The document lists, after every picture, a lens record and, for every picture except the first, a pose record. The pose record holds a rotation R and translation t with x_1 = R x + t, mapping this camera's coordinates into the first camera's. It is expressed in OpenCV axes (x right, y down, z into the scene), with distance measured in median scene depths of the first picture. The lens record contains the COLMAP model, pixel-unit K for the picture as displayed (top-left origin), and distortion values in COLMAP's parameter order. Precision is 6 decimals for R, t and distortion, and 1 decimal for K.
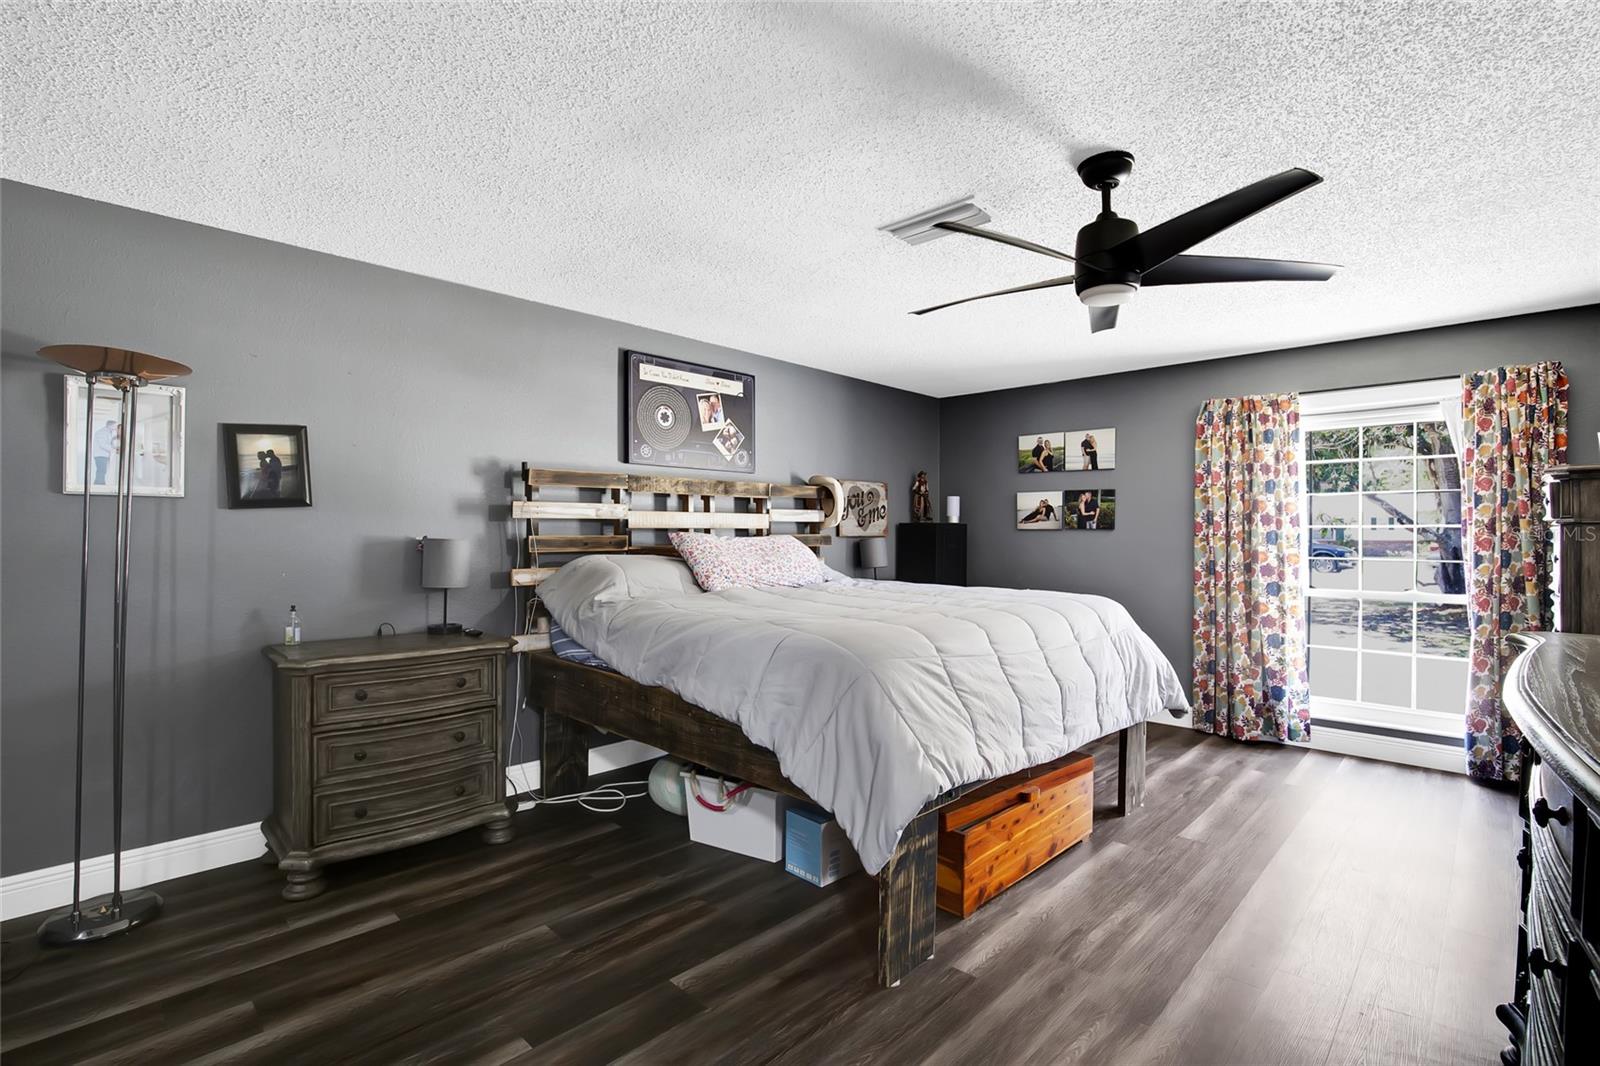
lens RADIAL K [[732.7, 0, 797.9], [0, 732.7, 533.5], [0, 0, 1]] dist [-0.038874, 0.008289]
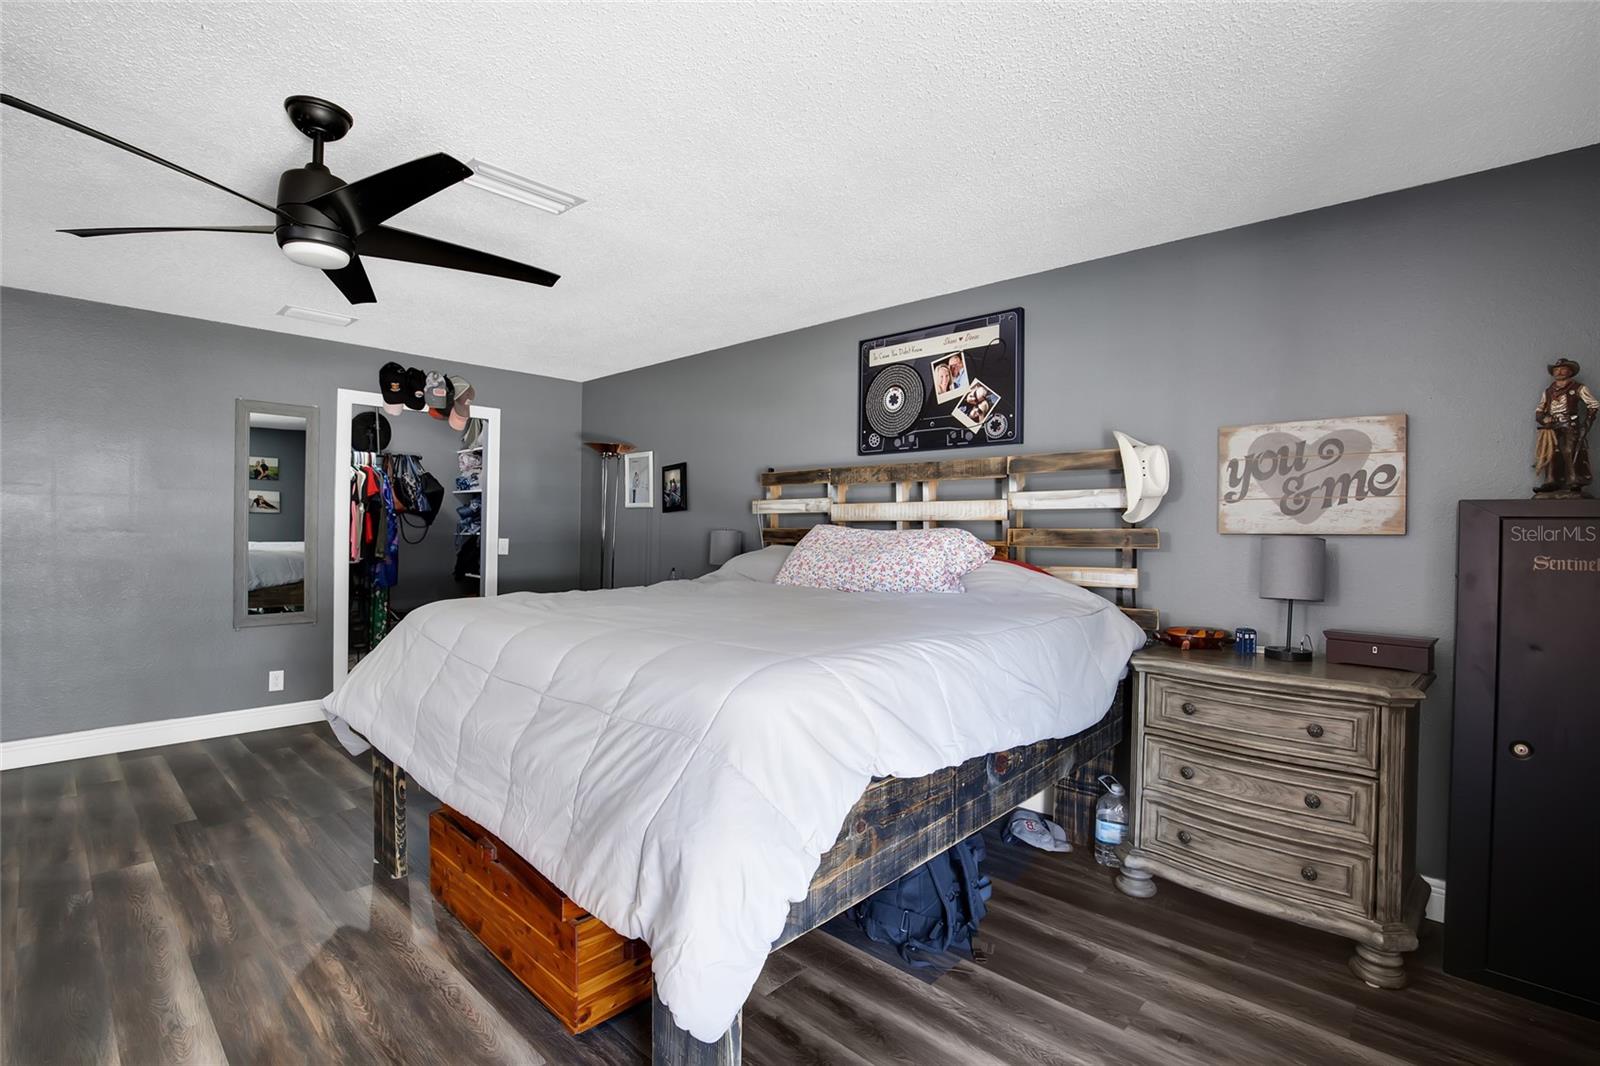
lens RADIAL K [[732.7, 0, 797.9], [0, 732.7, 533.5], [0, 0, 1]] dist [-0.038874, 0.008289]
pose [[0.026564, 0.003346, -0.999642, 0.687373], [-0.009671, 0.999948, 0.003090, 0.006316], [0.999600, 0.009585, 0.026595, 0.810084]]
